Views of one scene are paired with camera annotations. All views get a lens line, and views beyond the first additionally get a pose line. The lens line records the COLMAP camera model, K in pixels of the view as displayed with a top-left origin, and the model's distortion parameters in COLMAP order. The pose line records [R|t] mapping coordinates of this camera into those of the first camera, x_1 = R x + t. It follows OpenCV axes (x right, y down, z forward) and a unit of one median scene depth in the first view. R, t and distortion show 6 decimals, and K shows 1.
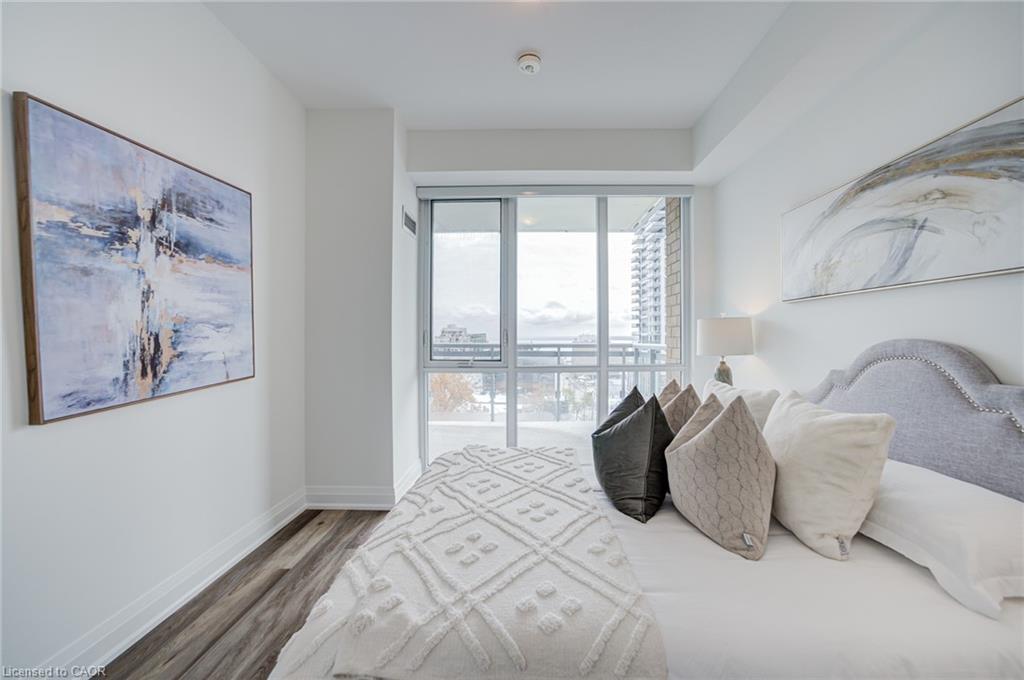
lens RADIAL K [[411.7, 0, 513.5], [0, 411.7, 337.8], [0, 0, 1]] dist [-0.004441, 0.004176]
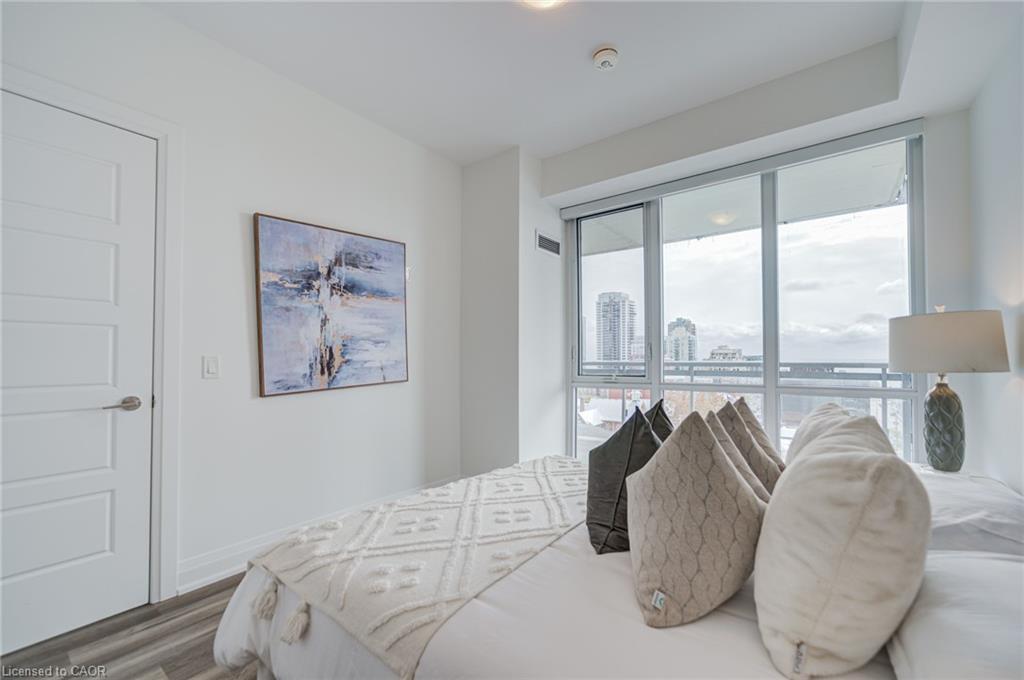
lens RADIAL K [[411.7, 0, 503.7], [0, 411.7, 350.2], [0, 0, 1]] dist [-0.004441, 0.004176]
pose [[0.804375, -0.012669, -0.593987, 0.551769], [-0.001597, 0.999723, -0.023487, 0.037000], [0.594120, 0.019841, 0.804132, 0.149895]]
